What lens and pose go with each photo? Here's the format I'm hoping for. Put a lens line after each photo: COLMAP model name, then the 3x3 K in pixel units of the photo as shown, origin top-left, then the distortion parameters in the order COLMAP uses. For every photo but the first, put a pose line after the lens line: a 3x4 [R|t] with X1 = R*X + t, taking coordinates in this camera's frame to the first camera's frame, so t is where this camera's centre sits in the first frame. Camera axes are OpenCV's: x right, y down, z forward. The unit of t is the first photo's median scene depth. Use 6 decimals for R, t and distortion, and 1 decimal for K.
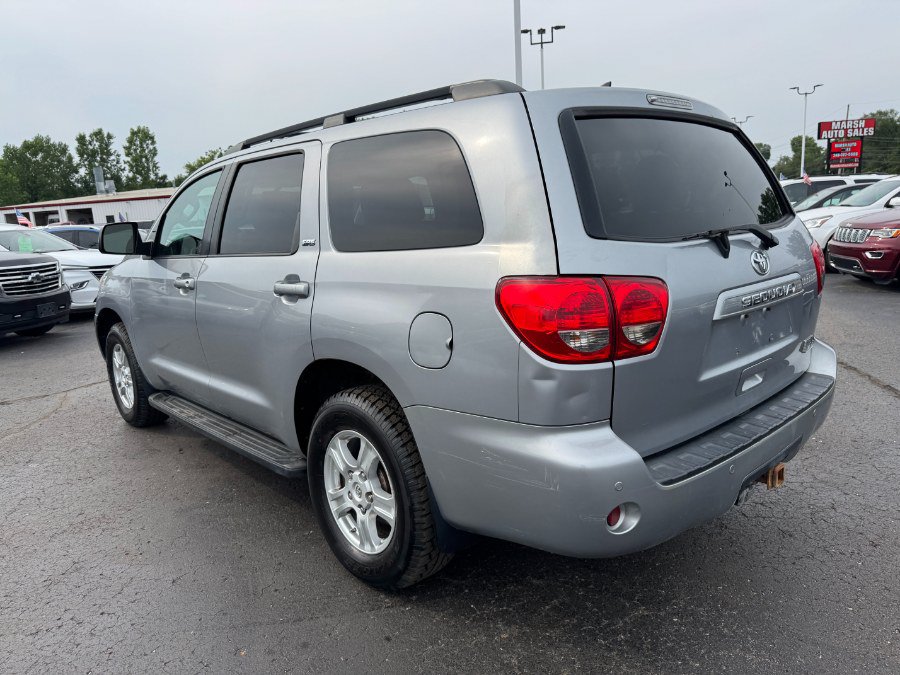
lens RADIAL K [[655.0, 0, 451.1], [0, 655.0, 322.2], [0, 0, 1]] dist [0.008822, -0.004887]
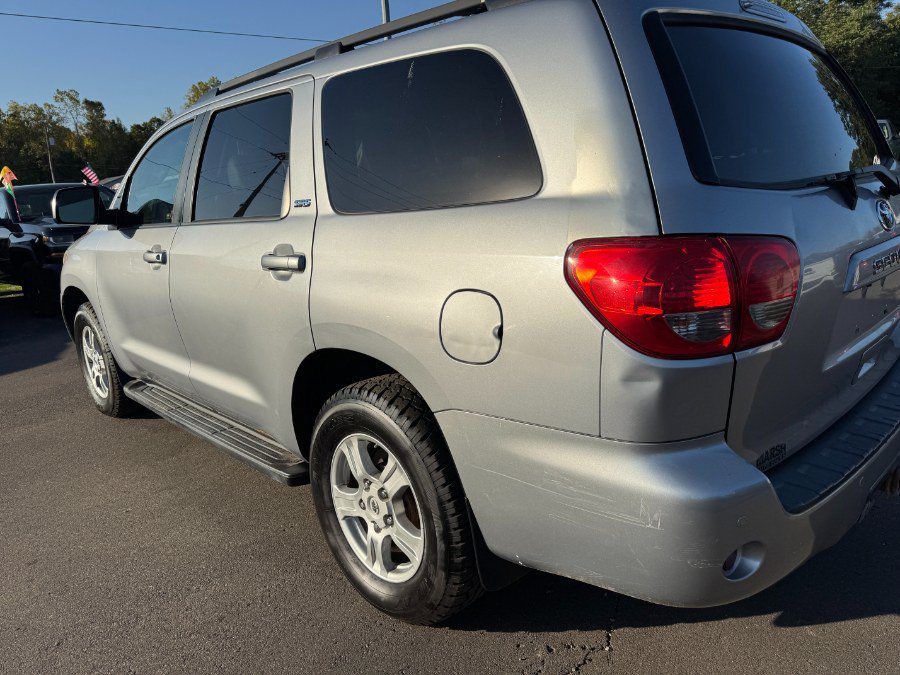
lens RADIAL K [[654.9, 0, 448.8], [0, 654.9, 317.3], [0, 0, 1]] dist [-0.002231, 0.000030]
pose [[0.999594, -0.024489, 0.014558, -0.064386], [0.023800, 0.998669, 0.045757, -0.017340], [-0.015659, -0.045392, 0.998847, 0.227432]]
